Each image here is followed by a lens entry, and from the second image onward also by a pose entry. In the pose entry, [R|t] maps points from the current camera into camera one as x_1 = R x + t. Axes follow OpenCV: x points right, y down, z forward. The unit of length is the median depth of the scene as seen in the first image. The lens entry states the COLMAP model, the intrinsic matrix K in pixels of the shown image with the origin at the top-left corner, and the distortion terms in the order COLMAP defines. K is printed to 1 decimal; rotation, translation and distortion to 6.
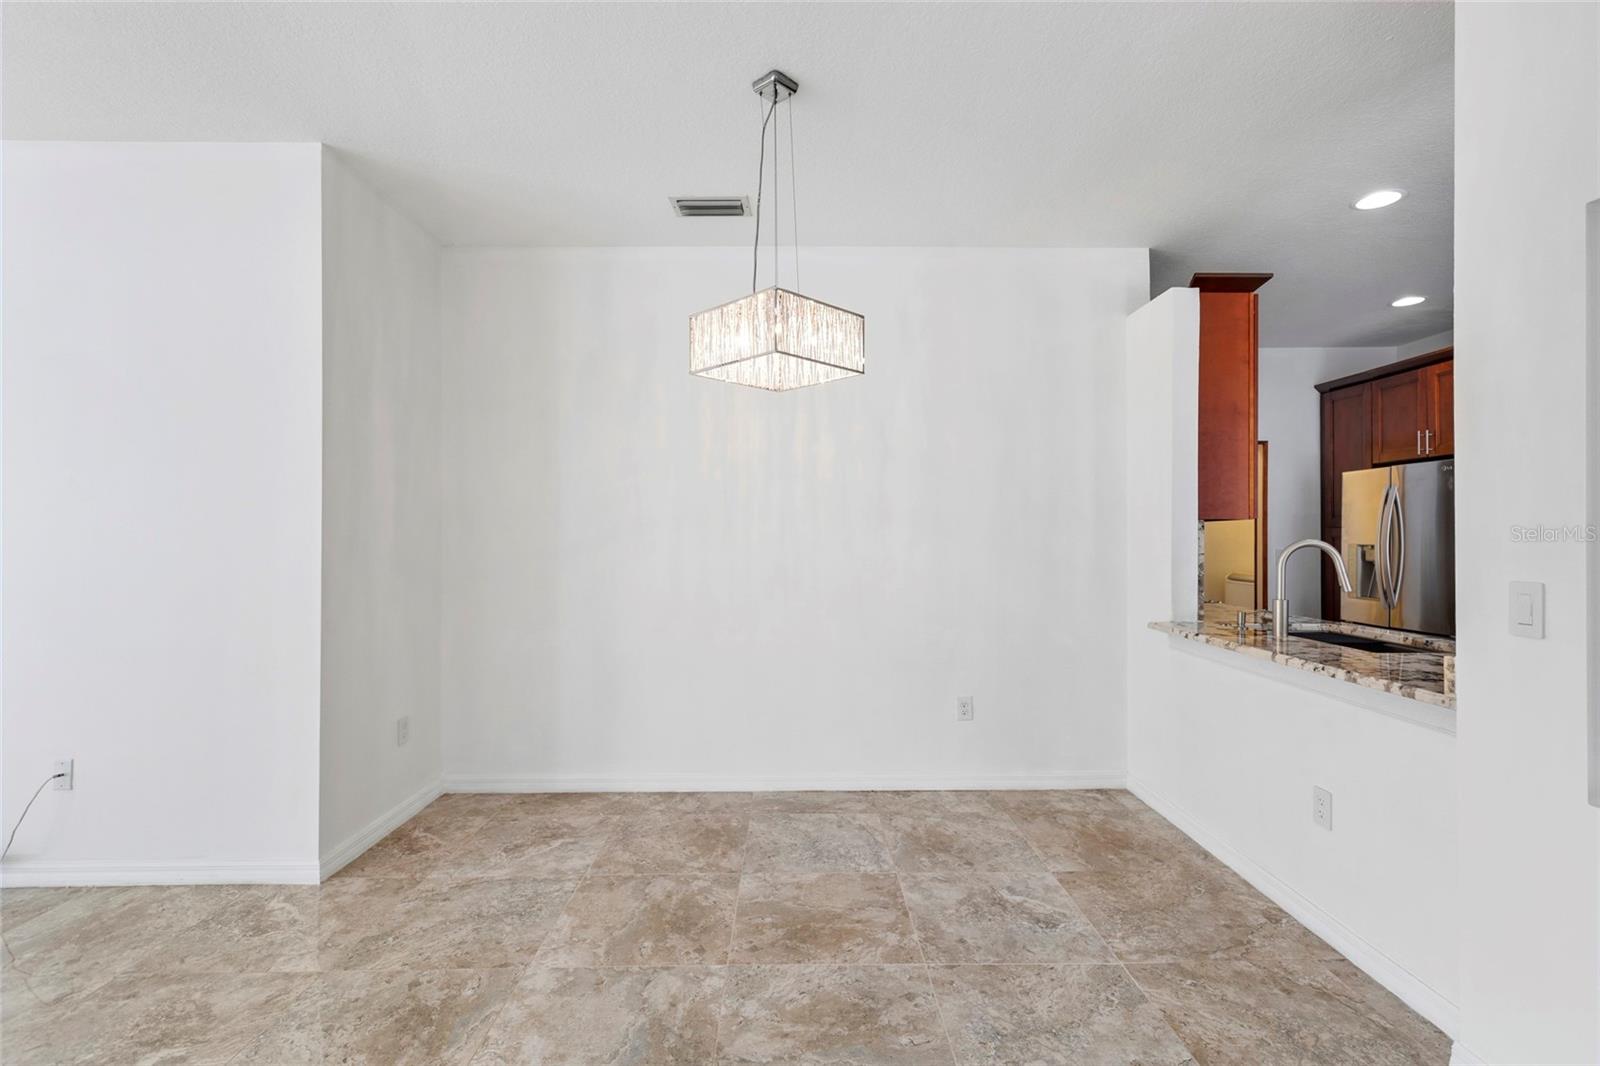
lens RADIAL K [[721.2, 0, 806.6], [0, 721.2, 531.5], [0, 0, 1]] dist [0.005040, -0.001659]
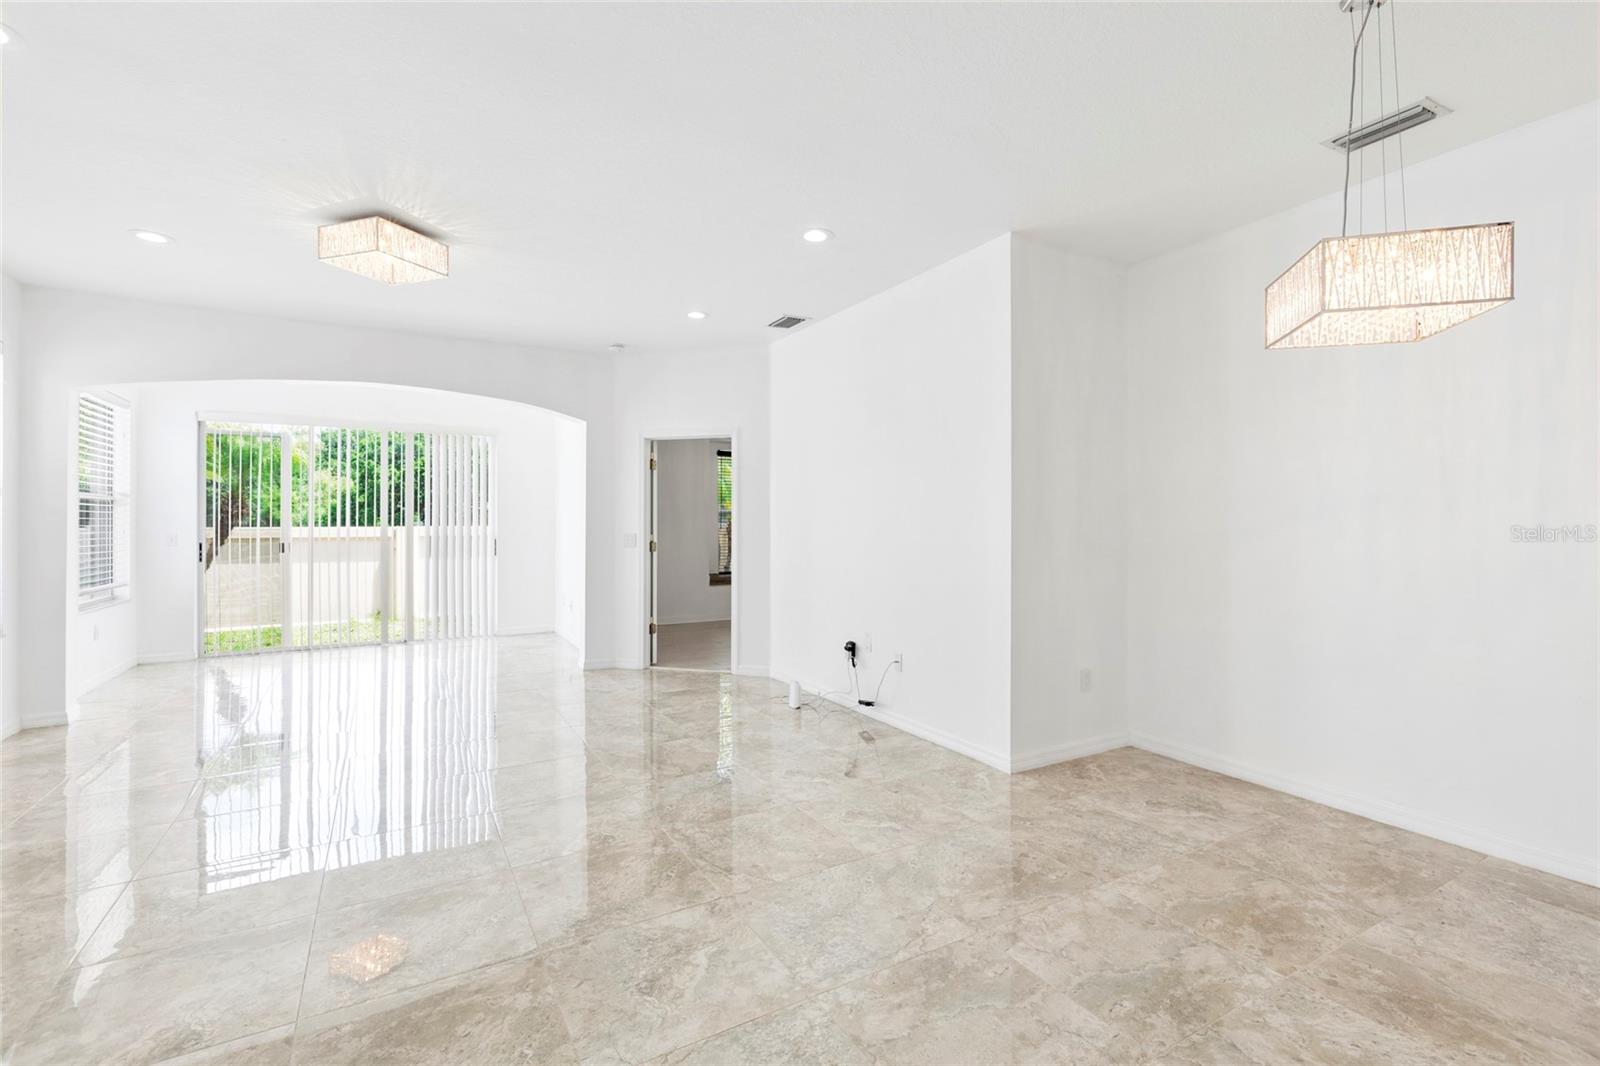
lens RADIAL K [[721.2, 0, 806.0], [0, 721.2, 519.7], [0, 0, 1]] dist [0.005040, -0.001659]
pose [[0.483856, -0.000555, -0.875147, 0.333424], [0.007204, 0.999968, 0.003349, -0.002378], [0.875118, -0.007925, 0.483845, 0.001933]]
